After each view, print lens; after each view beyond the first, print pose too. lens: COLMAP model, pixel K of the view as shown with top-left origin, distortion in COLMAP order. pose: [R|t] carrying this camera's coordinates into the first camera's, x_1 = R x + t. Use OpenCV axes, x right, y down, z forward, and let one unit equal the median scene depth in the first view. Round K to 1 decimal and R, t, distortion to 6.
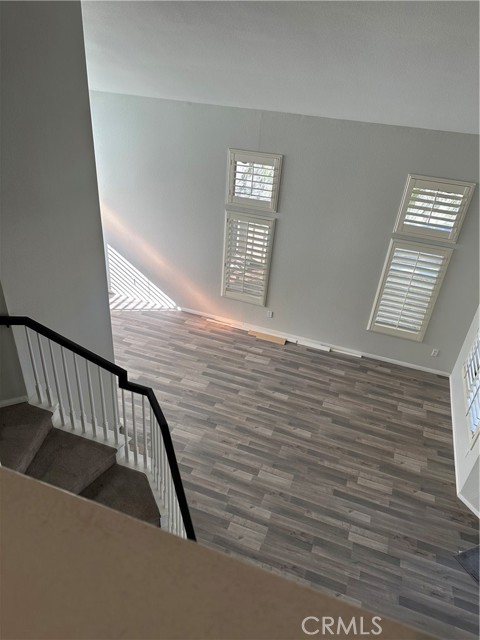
lens RADIAL K [[447.7, 0, 239.6], [0, 447.7, 315.1], [0, 0, 1]] dist [0.045071, -0.031046]
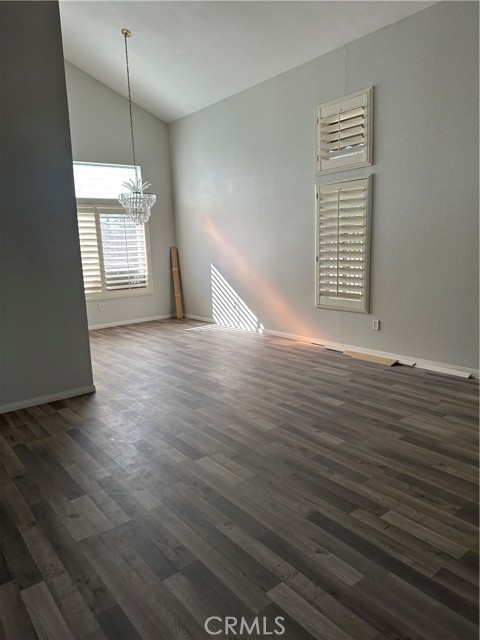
lens RADIAL K [[447.7, 0, 234.4], [0, 447.7, 326.2], [0, 0, 1]] dist [0.045071, -0.031046]
pose [[0.839734, -0.006458, -0.542960, 0.290488], [-0.187646, 0.934873, -0.301331, 0.275062], [0.509545, 0.354922, 0.783833, 0.410021]]
